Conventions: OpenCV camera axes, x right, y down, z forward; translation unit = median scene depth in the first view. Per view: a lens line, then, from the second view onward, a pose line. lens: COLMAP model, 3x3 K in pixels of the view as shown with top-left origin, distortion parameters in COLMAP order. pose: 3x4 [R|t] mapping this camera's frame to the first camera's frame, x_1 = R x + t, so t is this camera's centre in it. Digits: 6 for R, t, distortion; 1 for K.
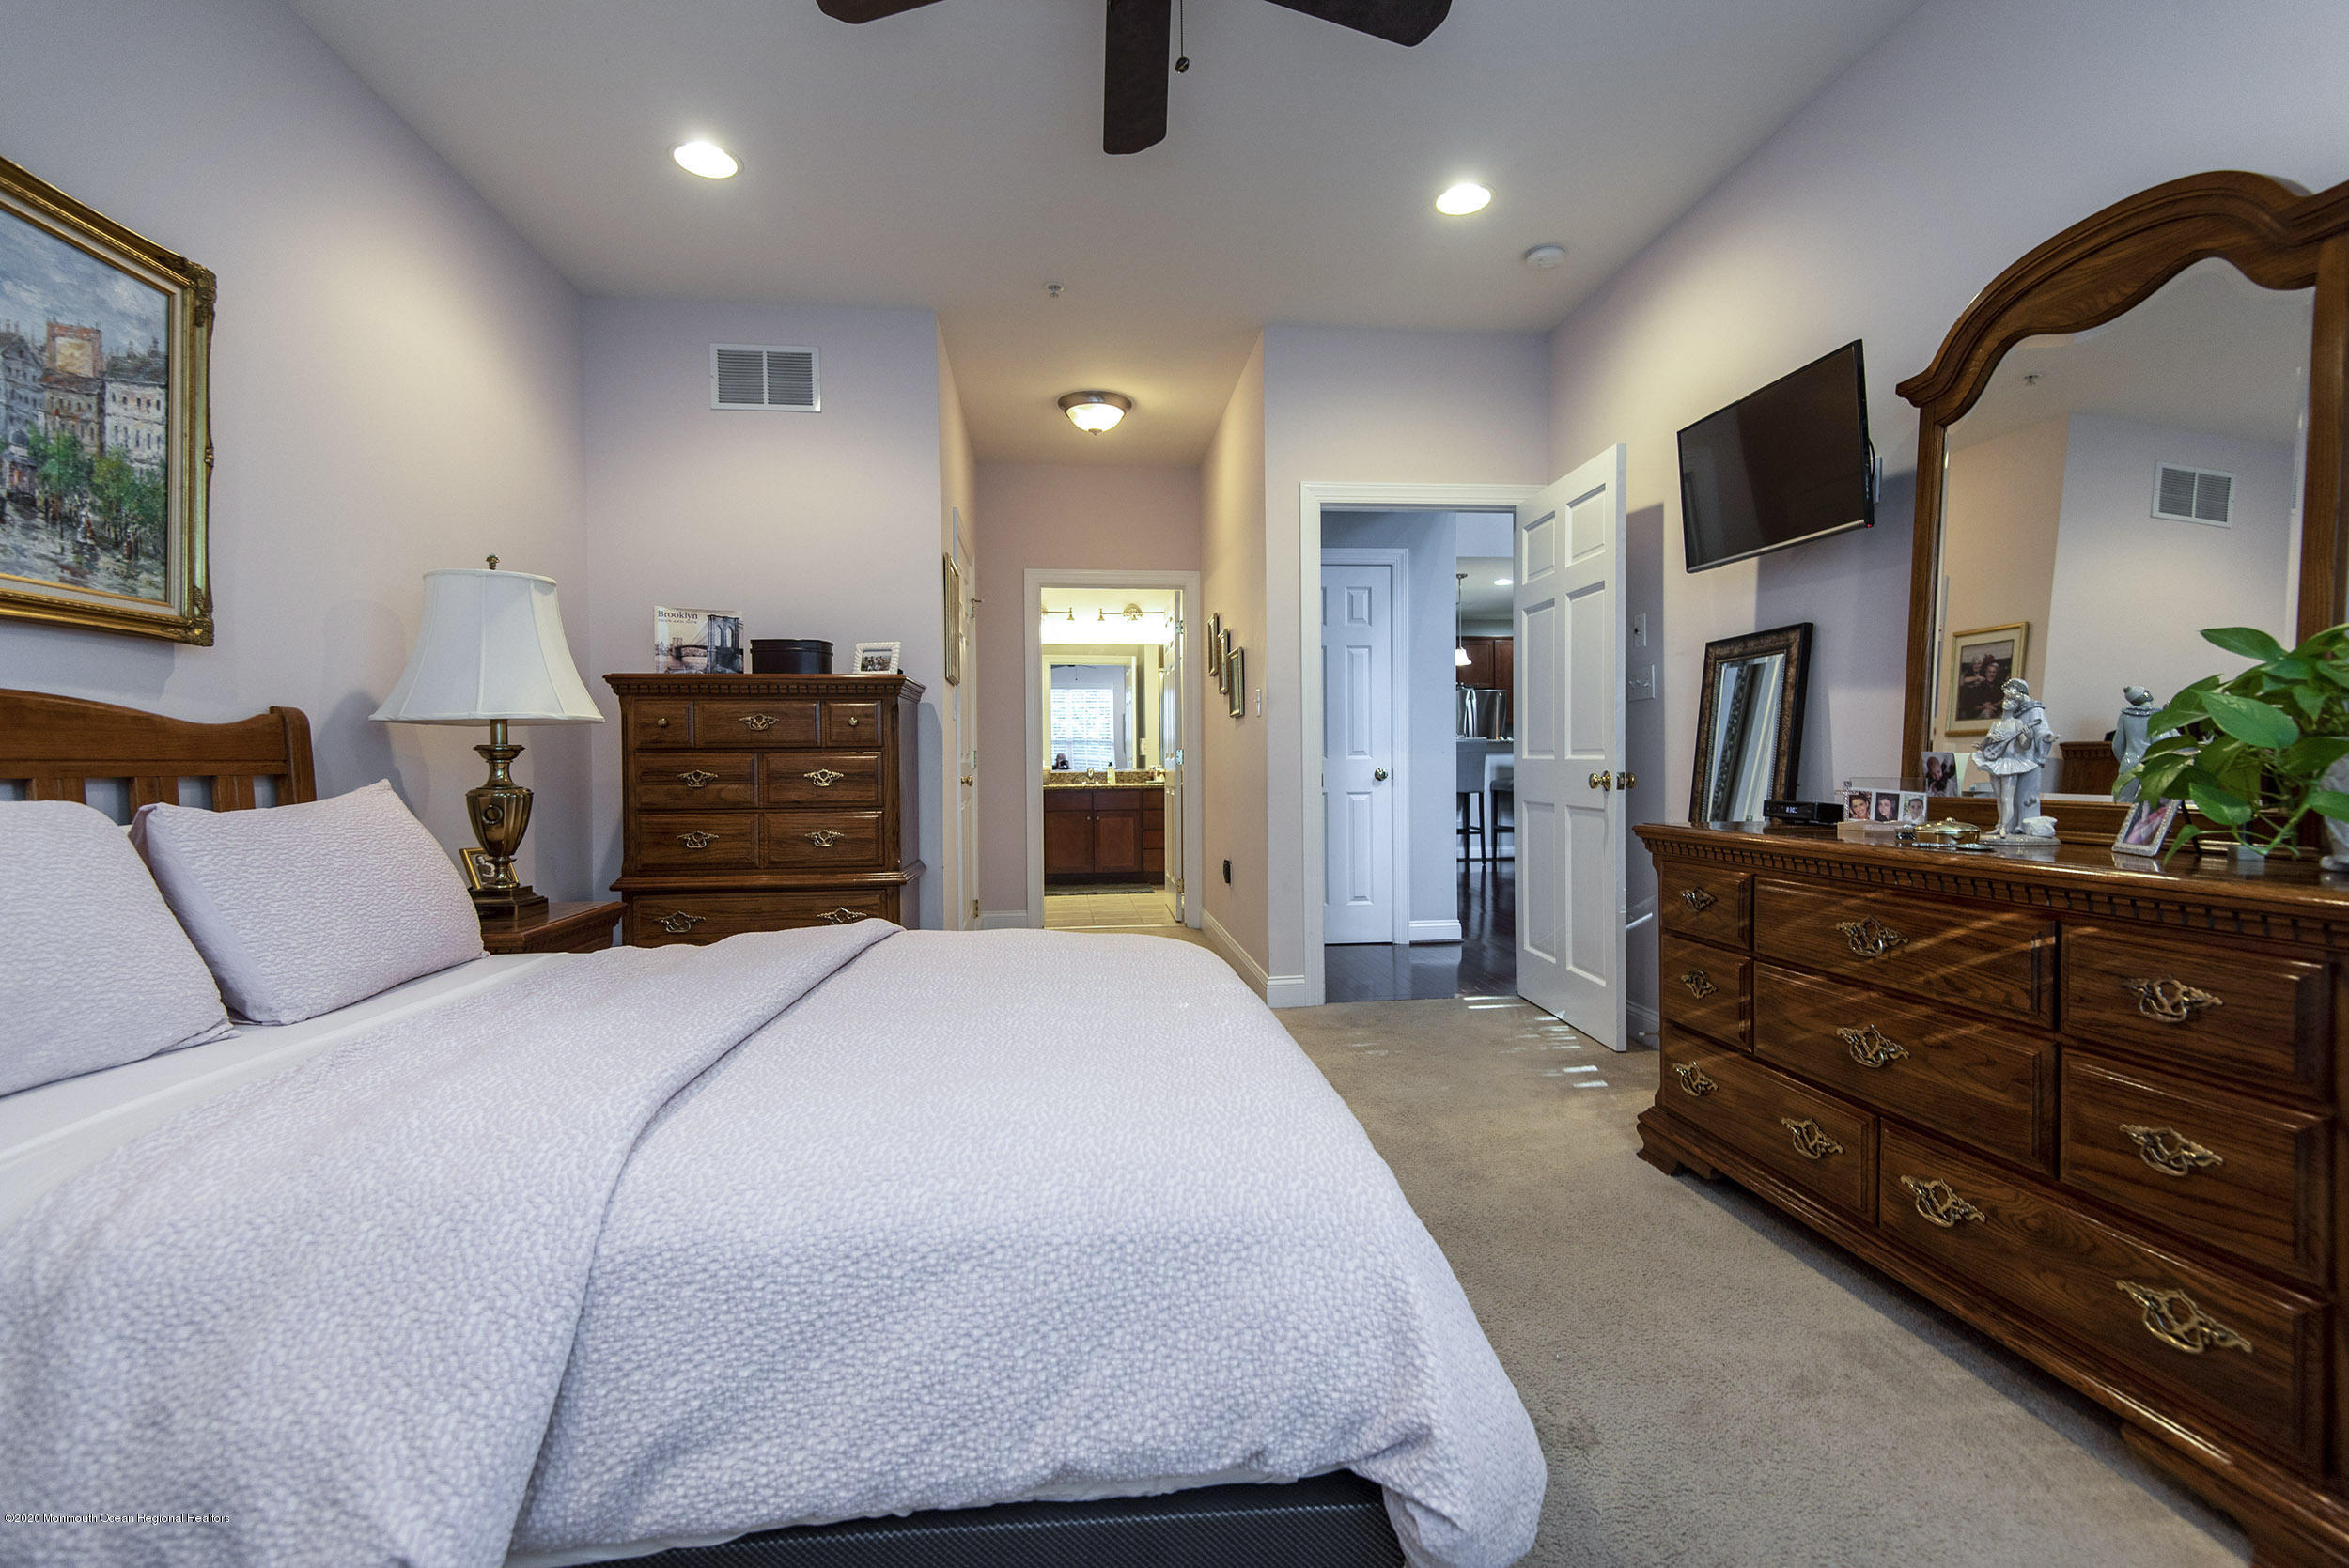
lens RADIAL K [[1079.8, 0, 1157.5], [0, 1079.8, 774.3], [0, 0, 1]] dist [0.024112, -0.000871]
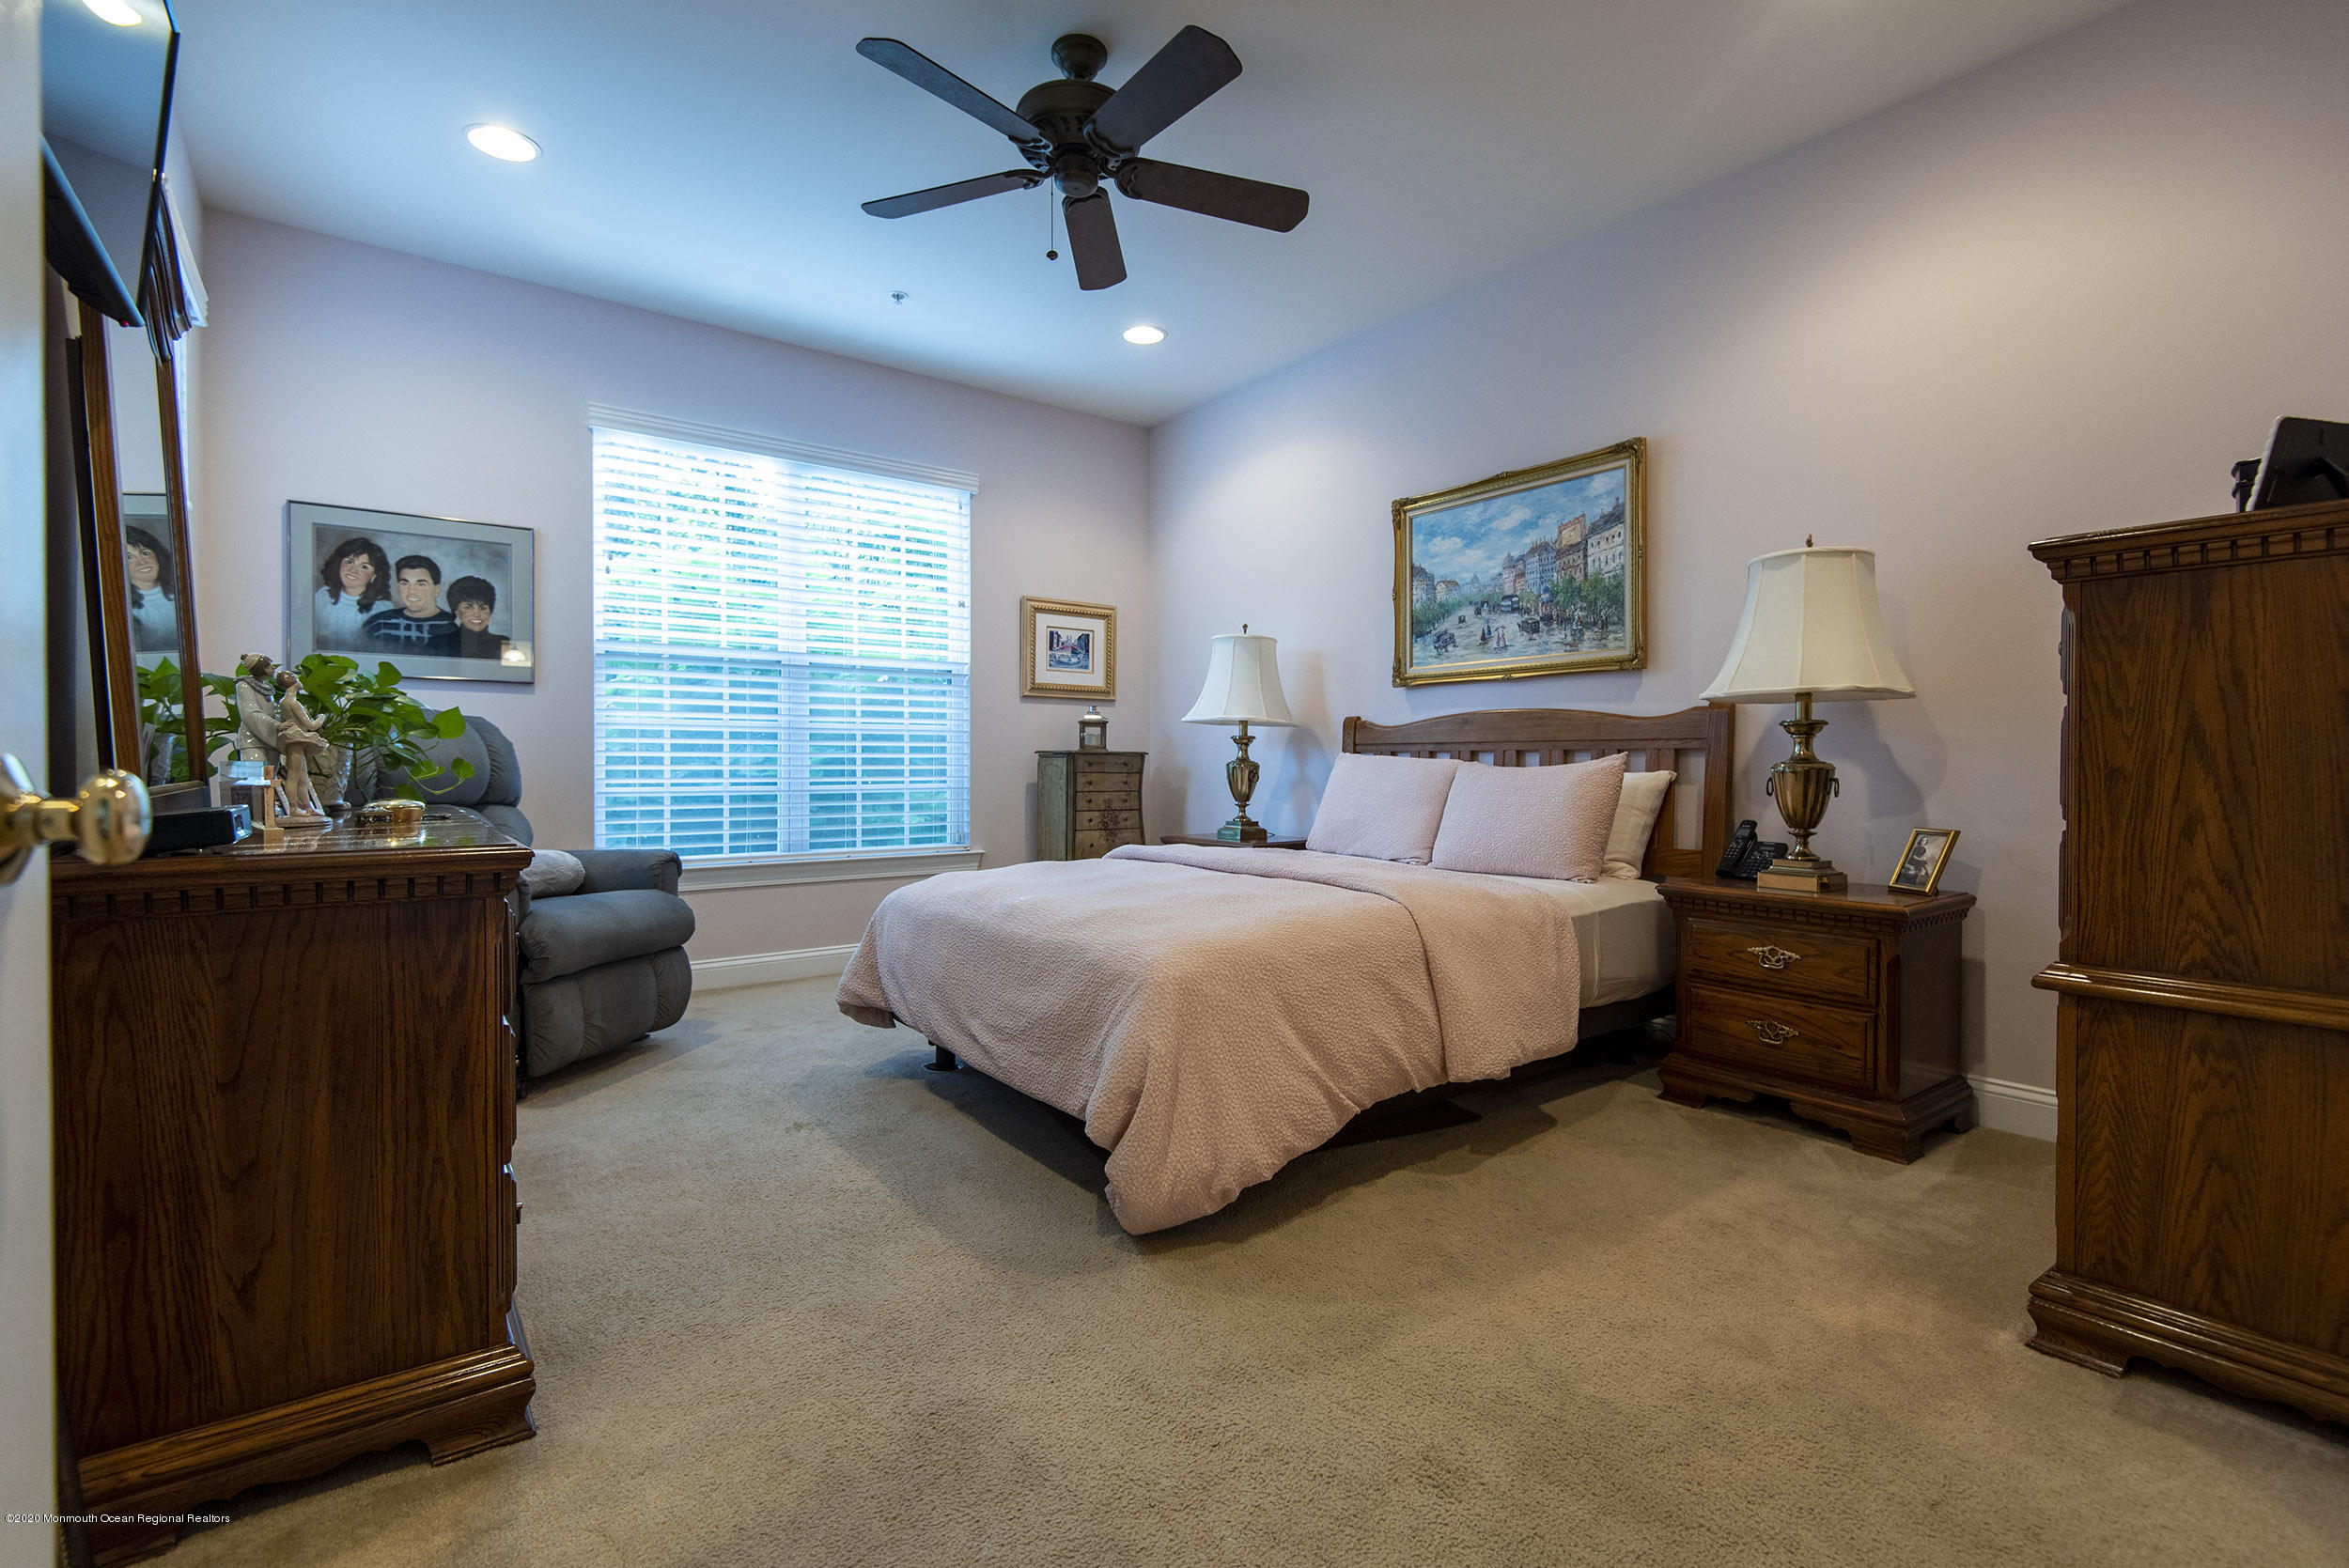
lens RADIAL K [[1079.8, 0, 1157.5], [0, 1079.8, 774.3], [0, 0, 1]] dist [0.024112, -0.000871]
pose [[-0.868068, 0.011031, -0.496323, 0.599783], [-0.003178, 0.999609, 0.027776, -0.004680], [0.496435, 0.025689, -0.867693, 2.239925]]
